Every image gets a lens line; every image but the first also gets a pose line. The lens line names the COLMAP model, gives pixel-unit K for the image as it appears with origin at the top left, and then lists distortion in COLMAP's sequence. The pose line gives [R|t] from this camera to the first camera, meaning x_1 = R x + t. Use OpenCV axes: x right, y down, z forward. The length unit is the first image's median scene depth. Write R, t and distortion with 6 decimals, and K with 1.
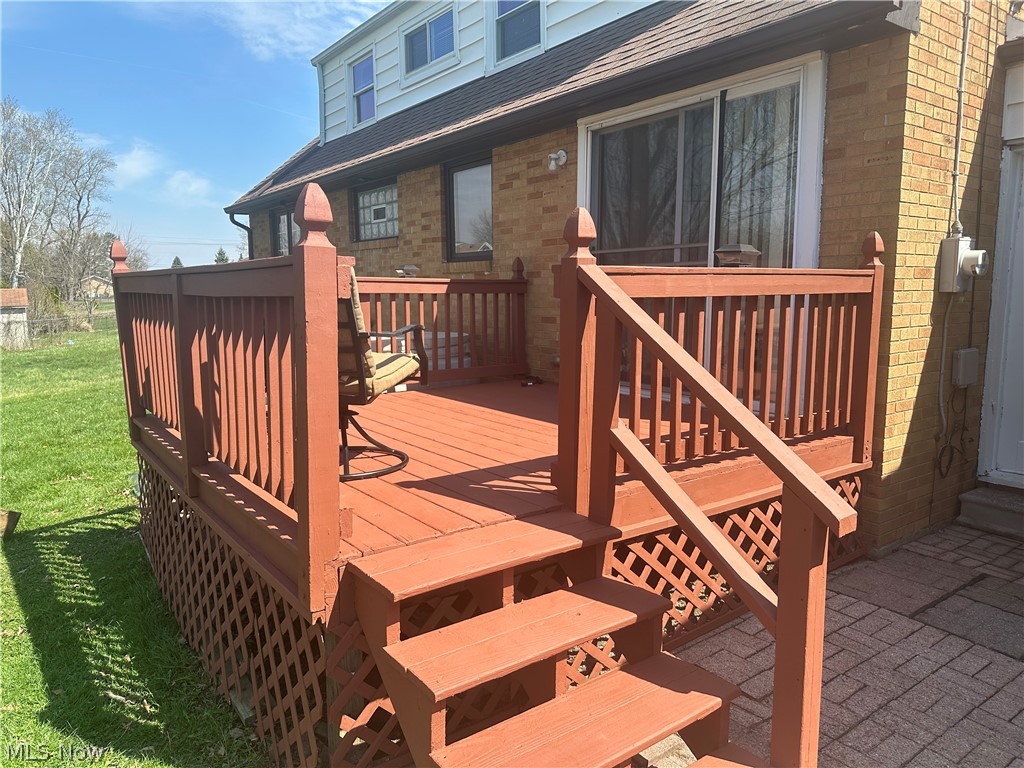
lens RADIAL K [[713.4, 0, 512.0], [0, 713.4, 384.0], [0, 0, 1]] dist [0.084669, -0.136298]
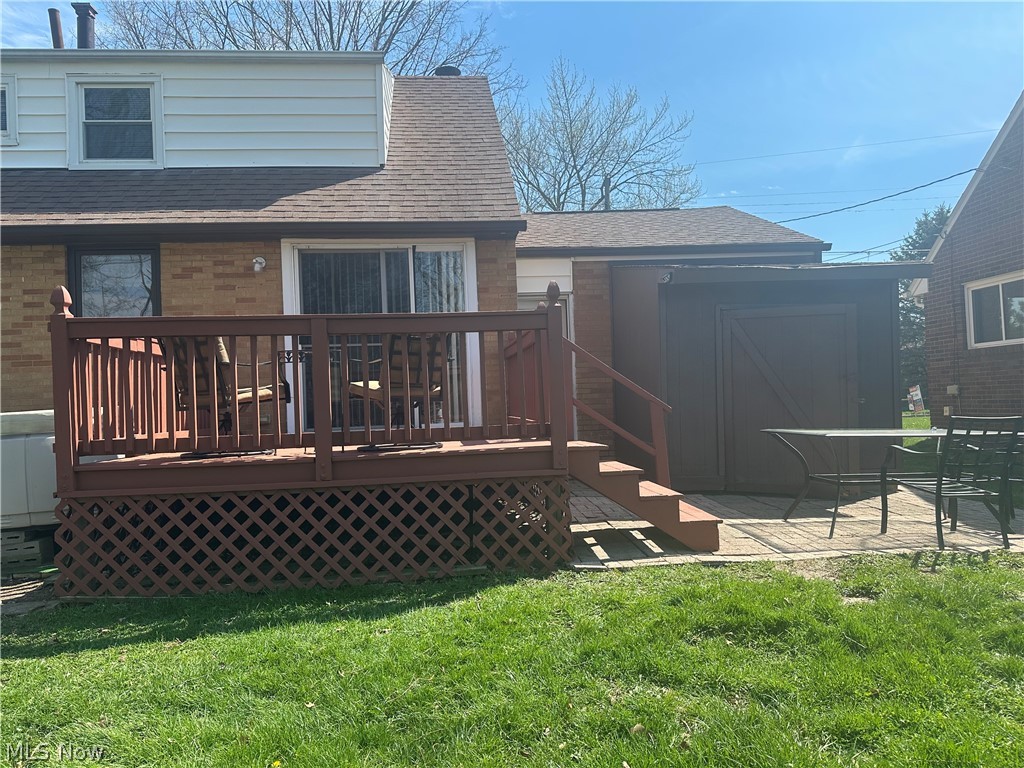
lens RADIAL K [[713.4, 0, 512.0], [0, 713.4, 384.0], [0, 0, 1]] dist [0.084669, -0.136298]
pose [[0.499257, 0.009942, 0.866397, -0.854134], [0.147597, 0.984344, -0.096348, 0.094772], [-0.853790, 0.175980, 0.489973, 0.016333]]
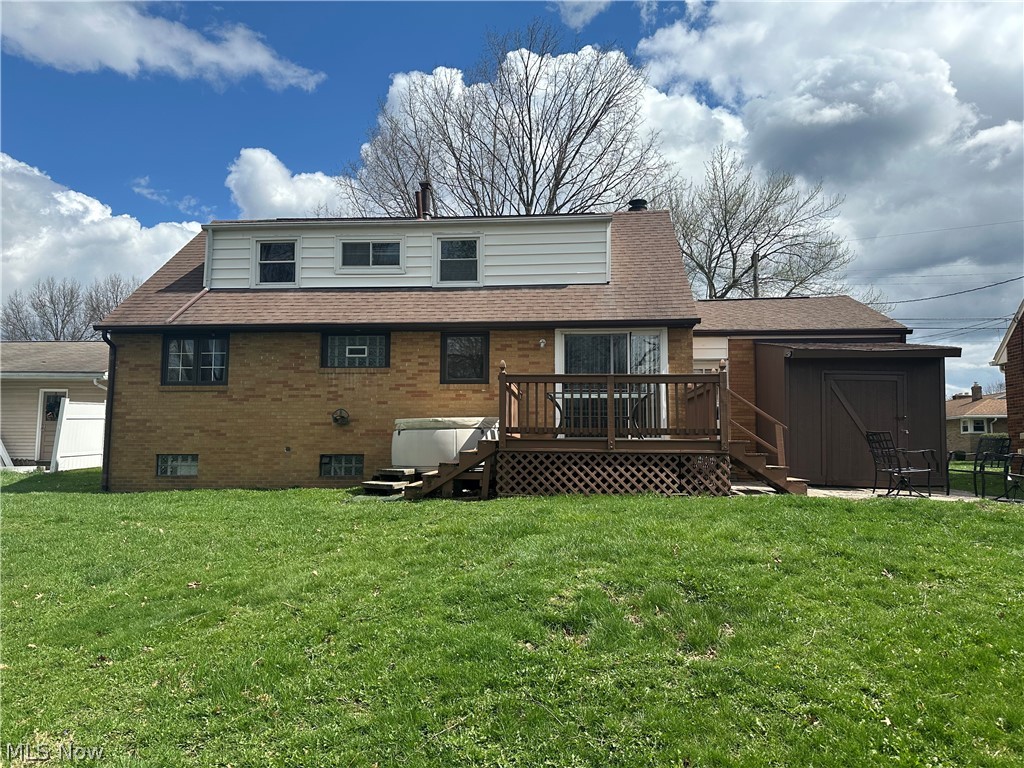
lens RADIAL K [[723.5, 0, 512.0], [0, 723.5, 384.0], [0, 0, 1]] dist [0.170346, 0.000368]
pose [[0.651396, 0.084096, 0.754063, -1.780478], [0.092176, 0.977706, -0.188663, 0.249532], [-0.753118, 0.192401, 0.629122, -0.362534]]
